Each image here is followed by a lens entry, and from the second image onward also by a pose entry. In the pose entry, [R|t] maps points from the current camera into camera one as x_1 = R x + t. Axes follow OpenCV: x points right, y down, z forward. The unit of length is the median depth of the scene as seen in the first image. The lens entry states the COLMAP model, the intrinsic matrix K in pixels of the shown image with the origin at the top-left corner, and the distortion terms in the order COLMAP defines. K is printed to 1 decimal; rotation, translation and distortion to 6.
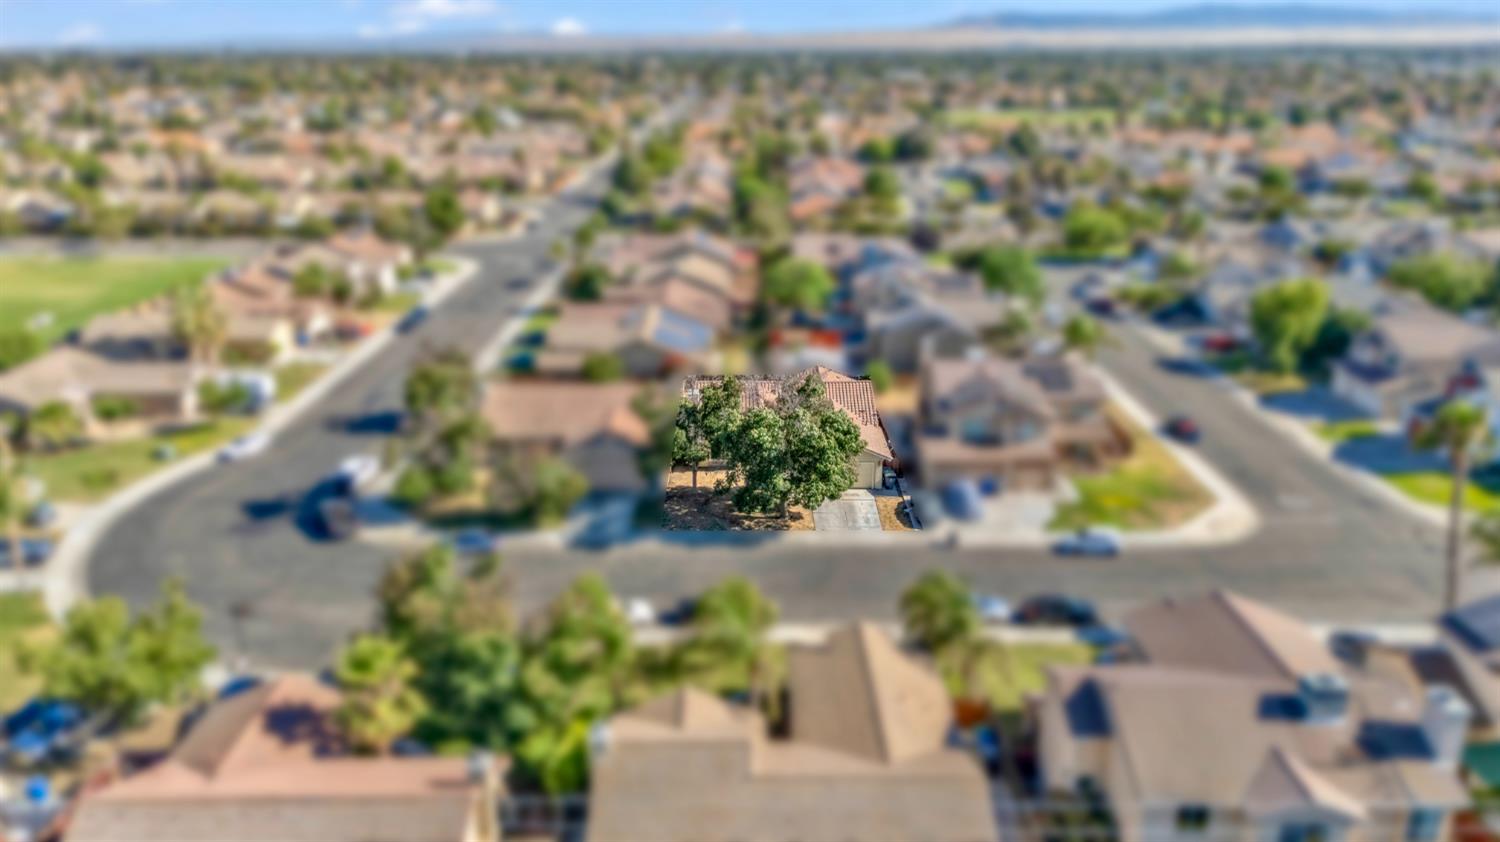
lens RADIAL K [[1096.9, 0, 750.0], [0, 1096.9, 421.0], [0, 0, 1]] dist [0.068945, -0.061435]
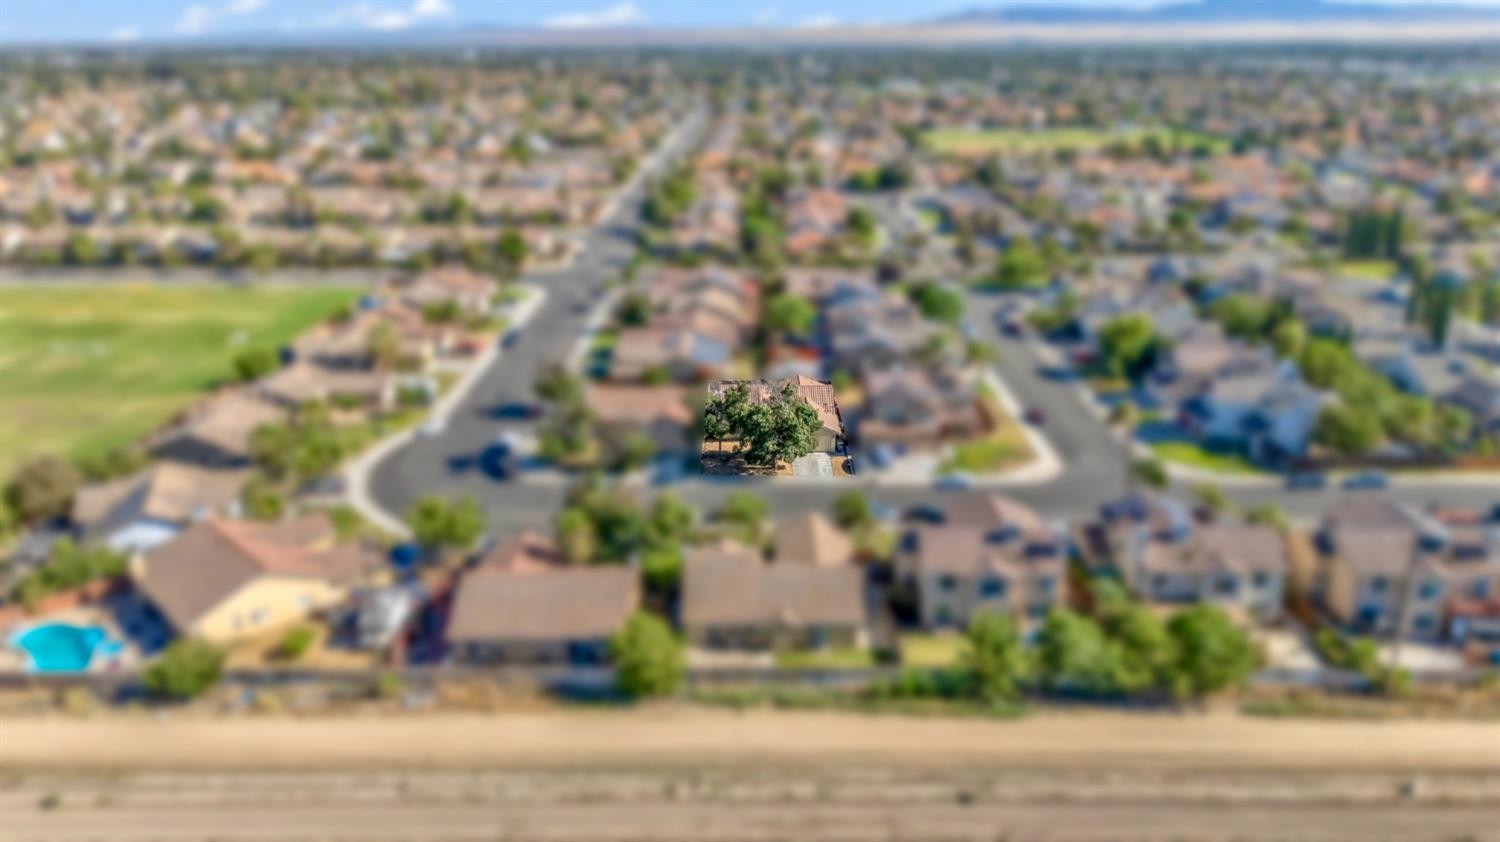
lens RADIAL K [[1096.9, 0, 750.0], [0, 1096.9, 421.0], [0, 0, 1]] dist [0.068945, -0.061435]
pose [[0.999993, 0.000850, -0.003721, 0.000287], [-0.000831, 0.999986, 0.005184, 0.005197], [0.003726, -0.005181, 0.999980, -0.429196]]
